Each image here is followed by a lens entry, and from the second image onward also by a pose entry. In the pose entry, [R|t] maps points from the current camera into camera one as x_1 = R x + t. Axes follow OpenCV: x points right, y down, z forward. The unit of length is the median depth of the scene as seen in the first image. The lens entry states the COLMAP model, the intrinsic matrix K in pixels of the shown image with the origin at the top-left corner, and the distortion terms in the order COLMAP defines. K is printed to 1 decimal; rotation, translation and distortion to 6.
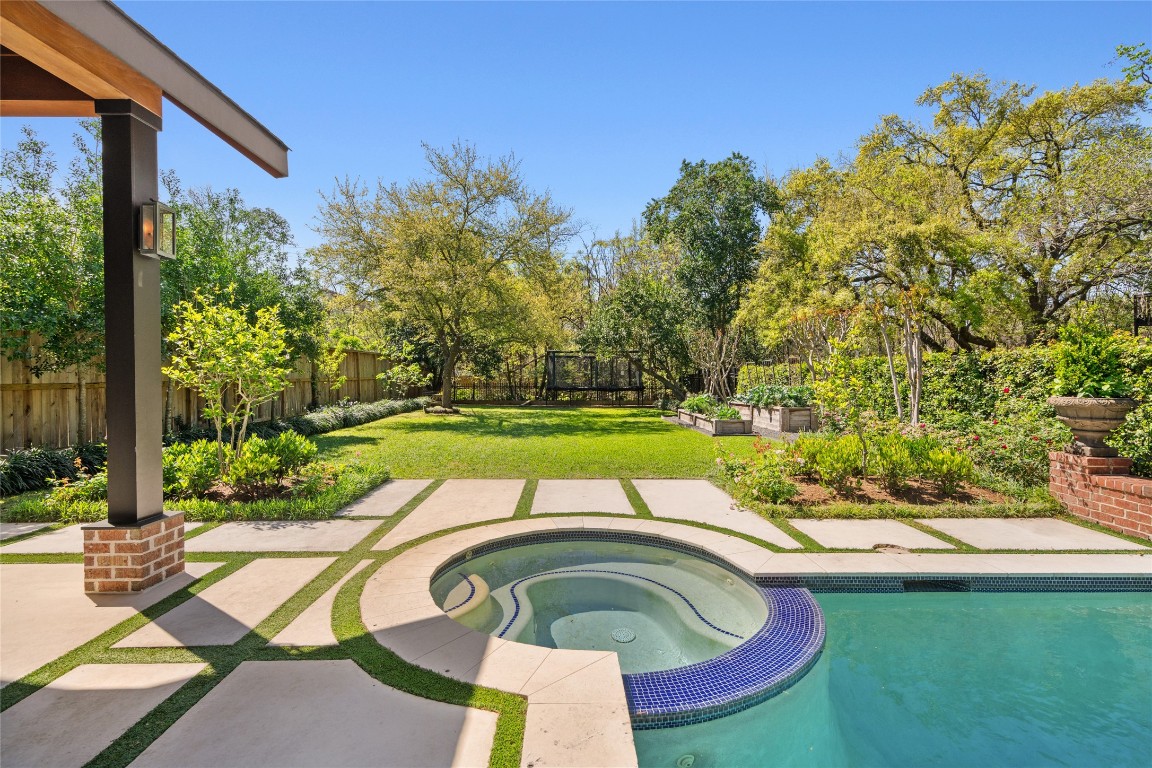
lens RADIAL K [[554.6, 0, 575.5], [0, 554.6, 381.4], [0, 0, 1]] dist [0.003653, 0.001147]
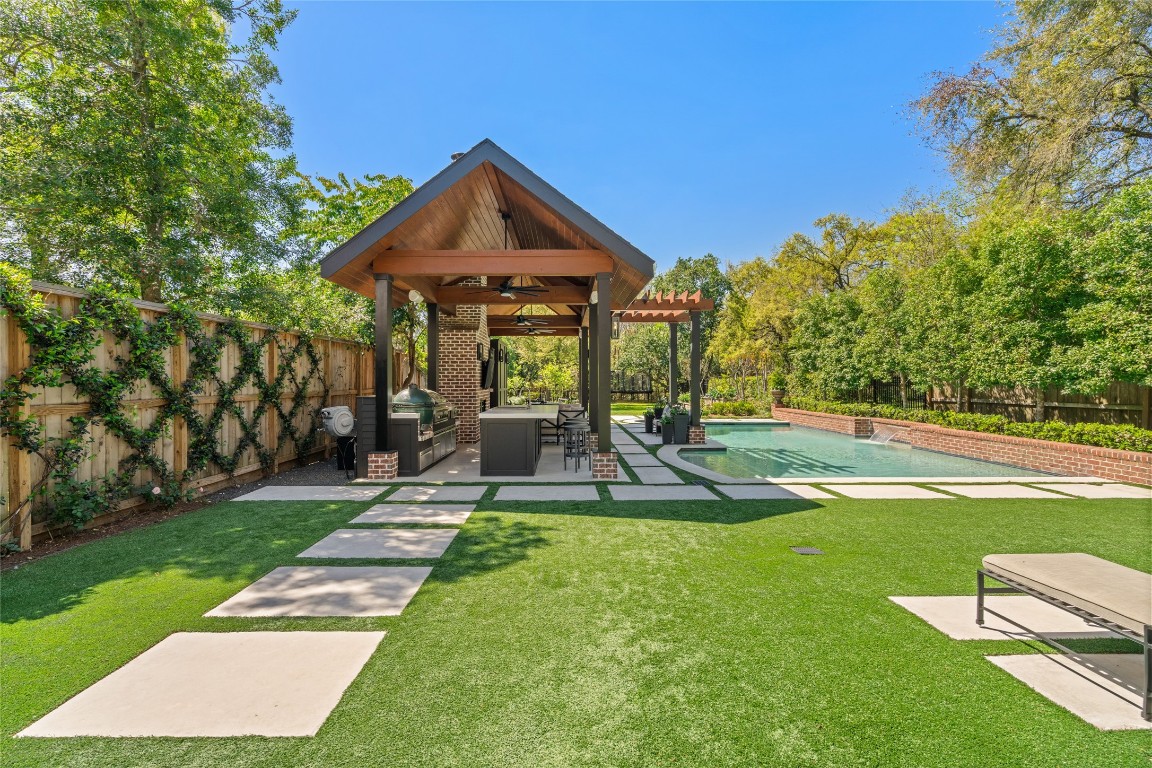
lens RADIAL K [[513.5, 0, 572.8], [0, 513.5, 386.5], [0, 0, 1]] dist [0.001507, 0.000126]
pose [[0.999998, 0.000375, -0.002036, -0.183852], [-0.000382, 0.999994, -0.003511, 0.005225], [0.002035, 0.003512, 0.999992, -0.850274]]
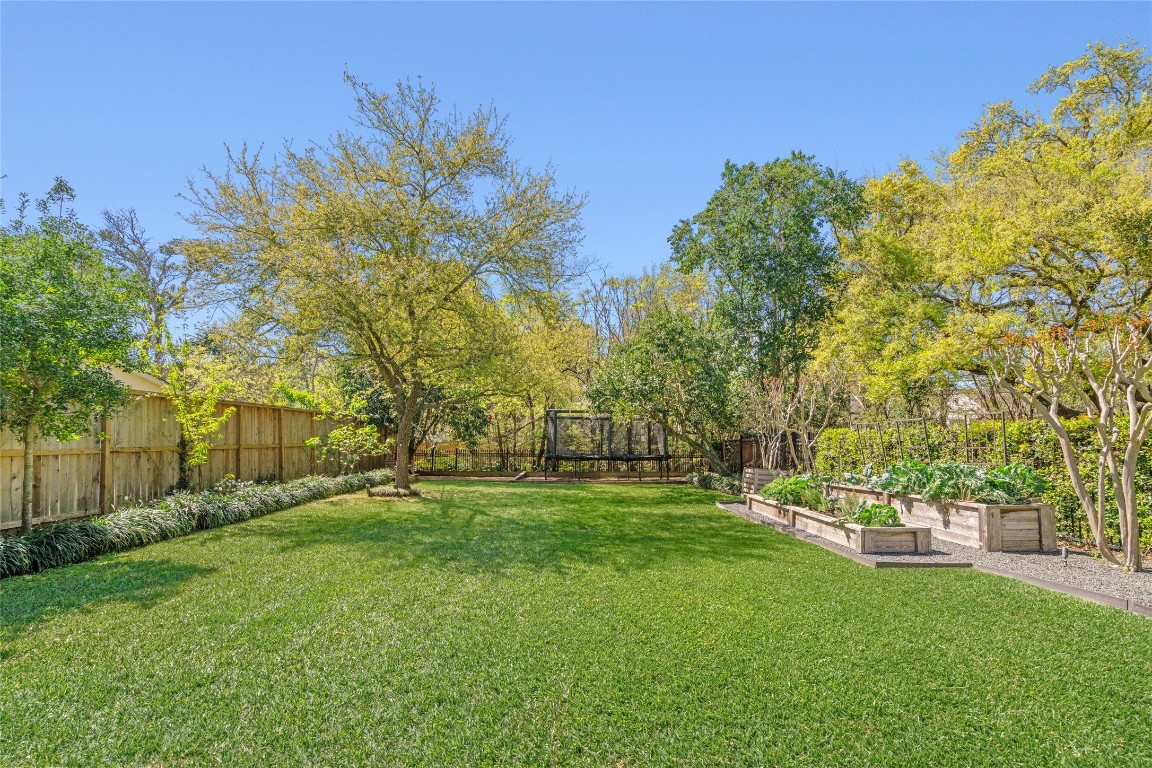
lens RADIAL K [[547.8, 0, 617.4], [0, 547.8, 431.8], [0, 0, 1]] dist [0.001220, 0.000171]
pose [[0.997088, 0.003306, 0.076192, -0.018645], [-0.001338, 0.999665, -0.025864, -0.007684], [-0.076252, 0.025687, 0.996758, 0.400611]]
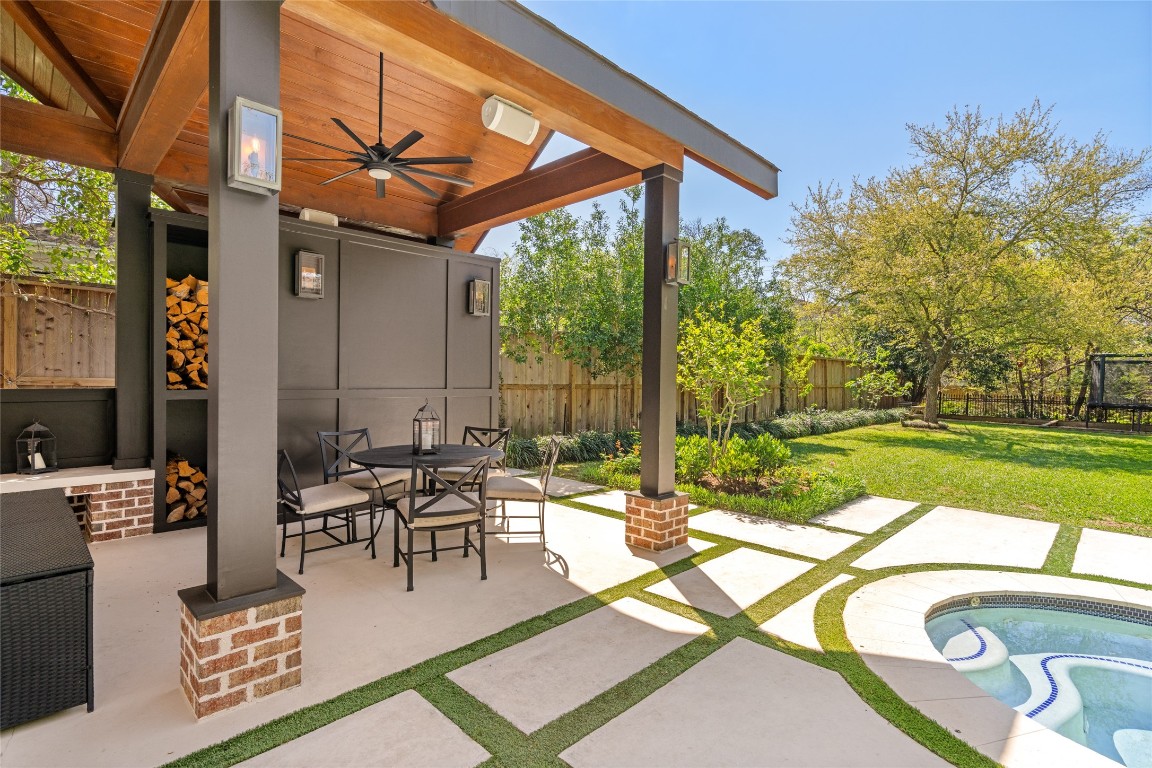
lens RADIAL K [[554.6, 0, 575.5], [0, 554.6, 381.4], [0, 0, 1]] dist [0.003653, 0.001147]
pose [[0.701529, 0.016846, -0.712441, -0.005878], [-0.026089, 0.999658, -0.002053, 0.000055], [0.712163, 0.020027, 0.701729, -0.004467]]
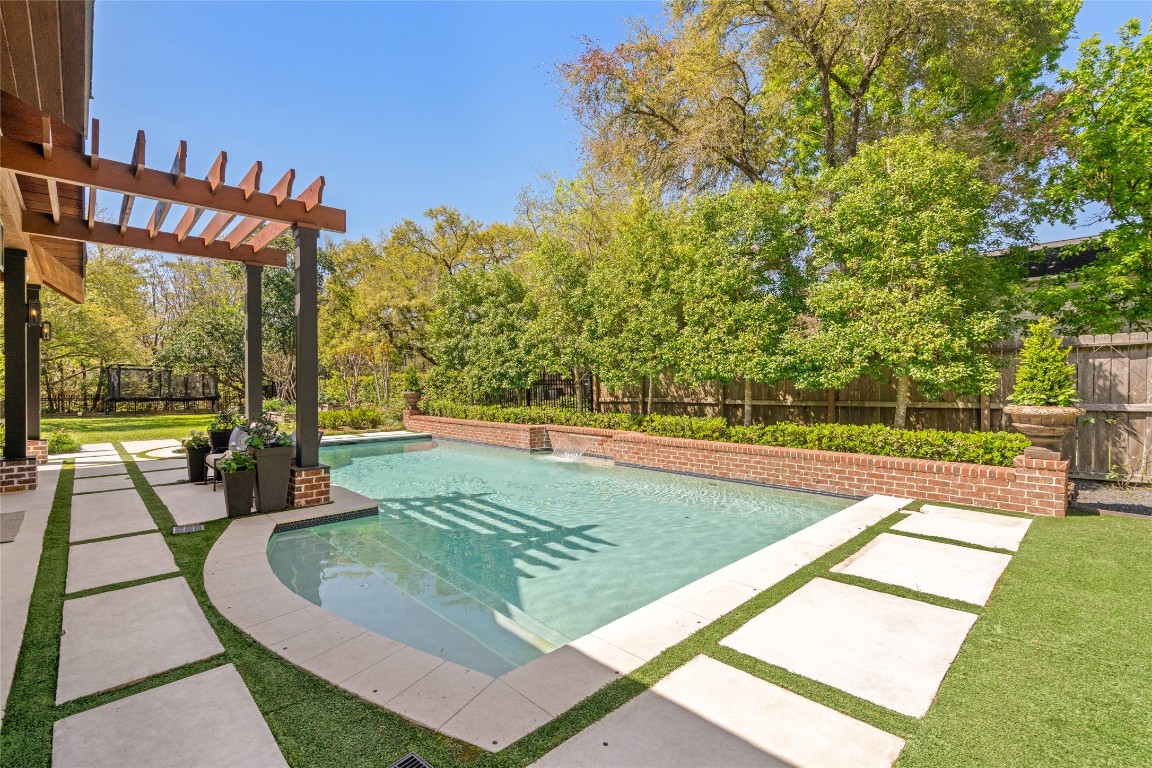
lens RADIAL K [[516.0, 0, 568.8], [0, 516.0, 382.0], [0, 0, 1]] dist [-0.009199, 0.000074]
pose [[0.735457, 0.000245, 0.677572, -0.121476], [0.012876, 0.999814, -0.014338, 0.008168], [-0.677449, 0.019270, 0.735317, -0.519436]]
